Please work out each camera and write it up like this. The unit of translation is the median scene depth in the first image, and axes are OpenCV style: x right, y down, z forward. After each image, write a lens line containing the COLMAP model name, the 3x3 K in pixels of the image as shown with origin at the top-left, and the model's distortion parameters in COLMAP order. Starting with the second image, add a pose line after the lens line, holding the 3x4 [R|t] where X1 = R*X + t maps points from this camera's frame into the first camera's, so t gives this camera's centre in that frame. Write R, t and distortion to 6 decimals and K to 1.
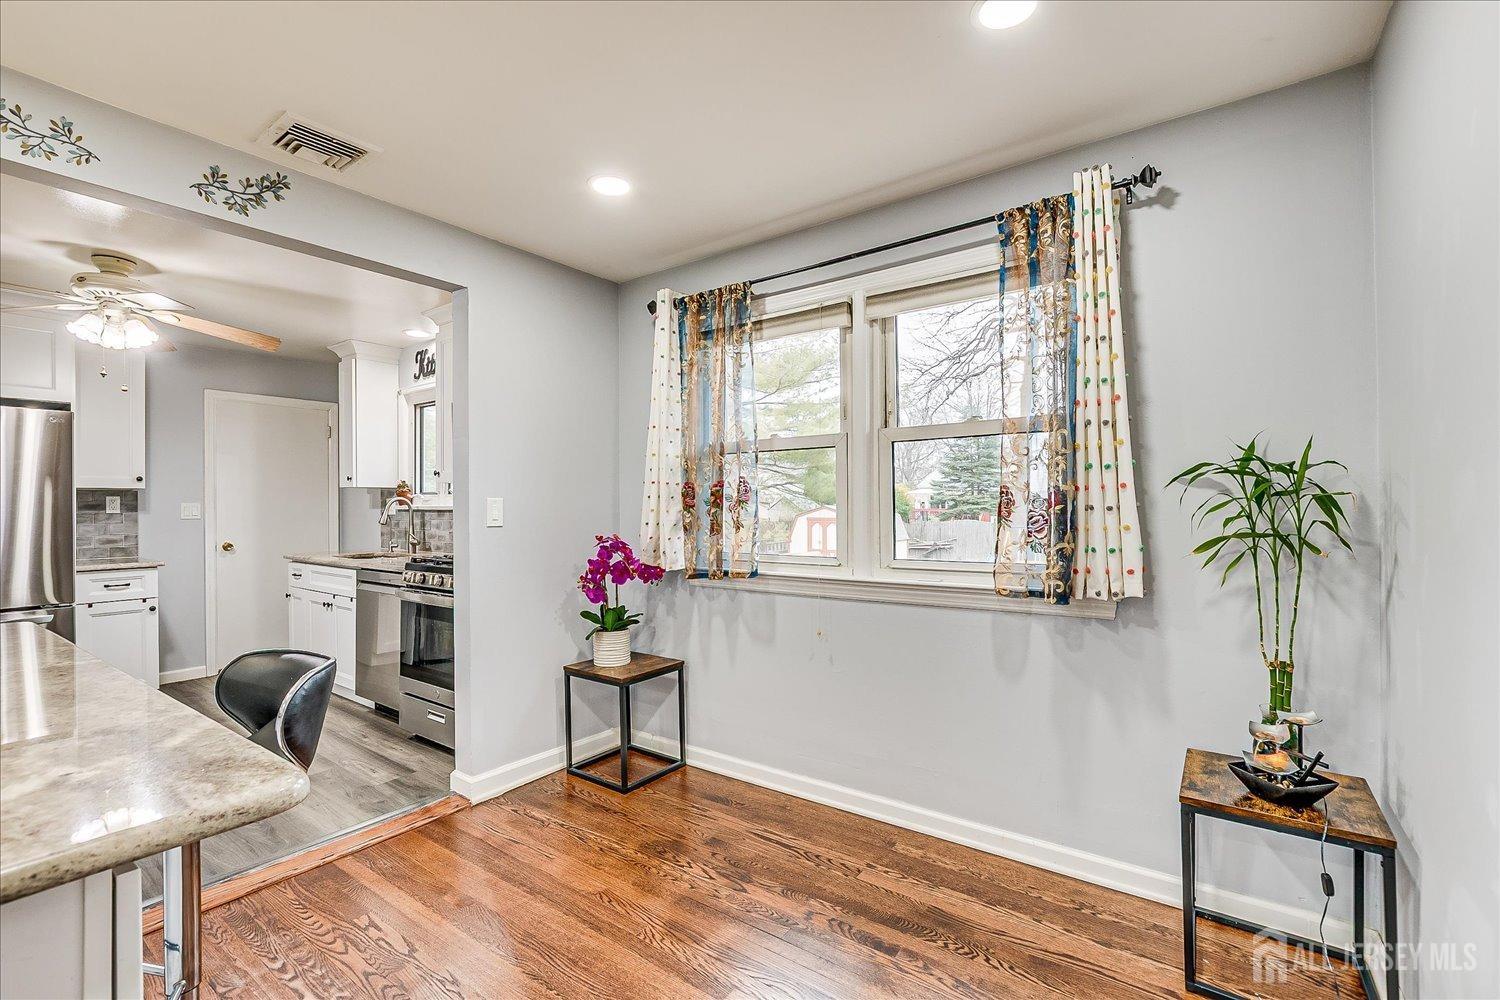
lens RADIAL K [[654.5, 0, 742.9], [0, 654.5, 504.0], [0, 0, 1]] dist [-0.028642, 0.005927]
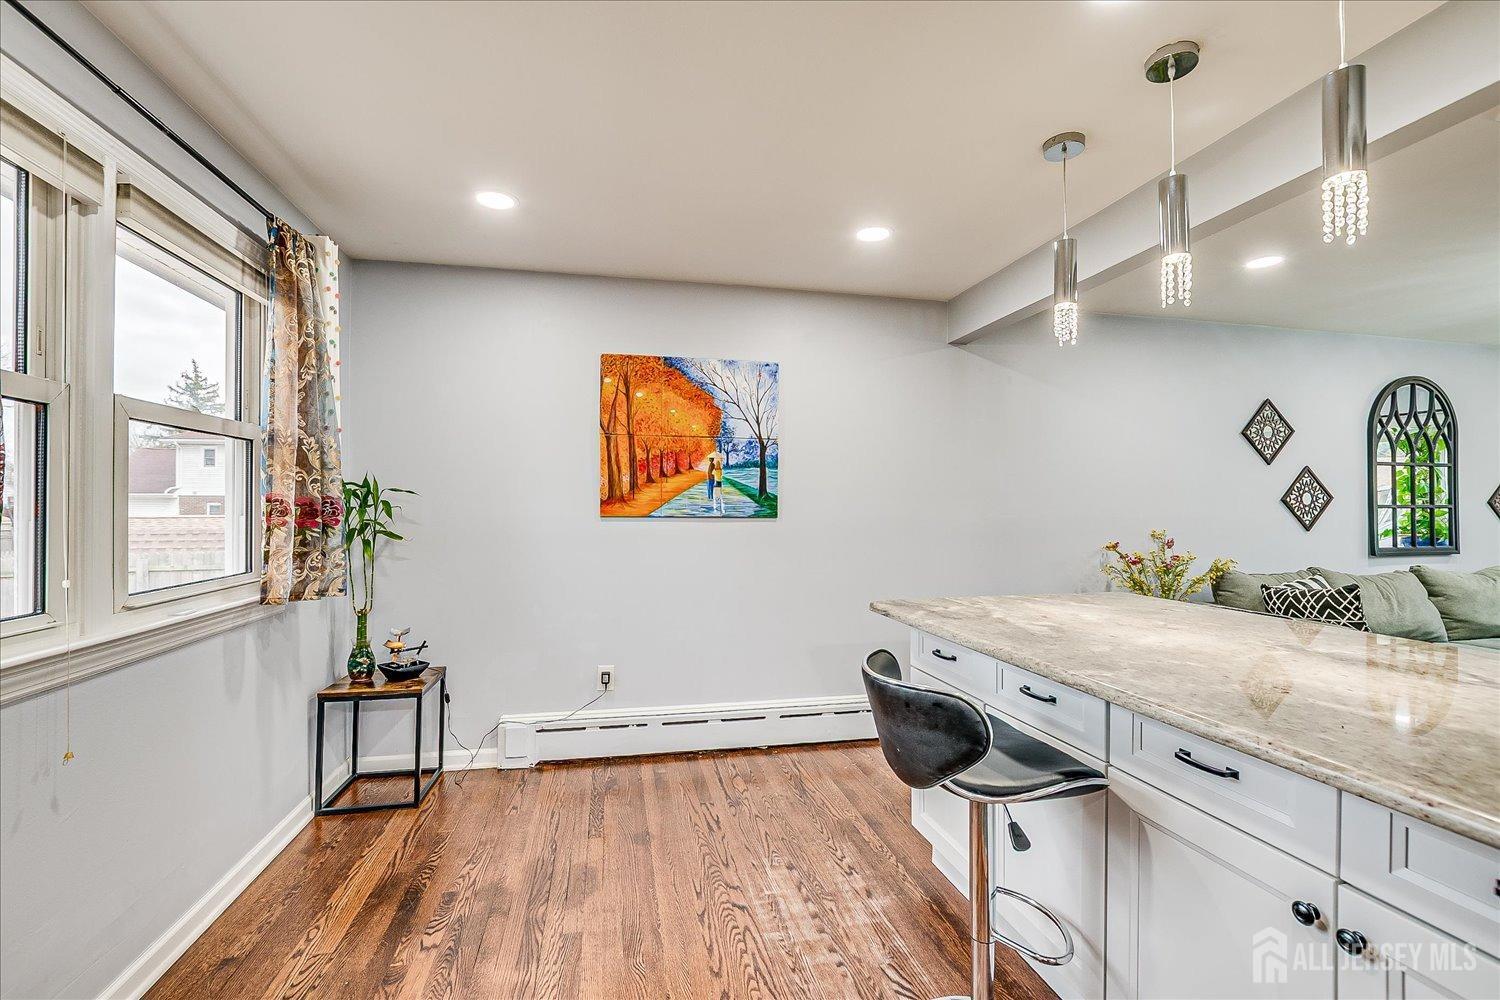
lens RADIAL K [[654.5, 0, 742.9], [0, 654.5, 504.0], [0, 0, 1]] dist [-0.028642, 0.005927]
pose [[-0.740739, 0.010842, 0.671706, -0.437821], [0.002935, 0.999912, -0.012903, 0.001096], [-0.671787, -0.007586, -0.740706, 0.699019]]
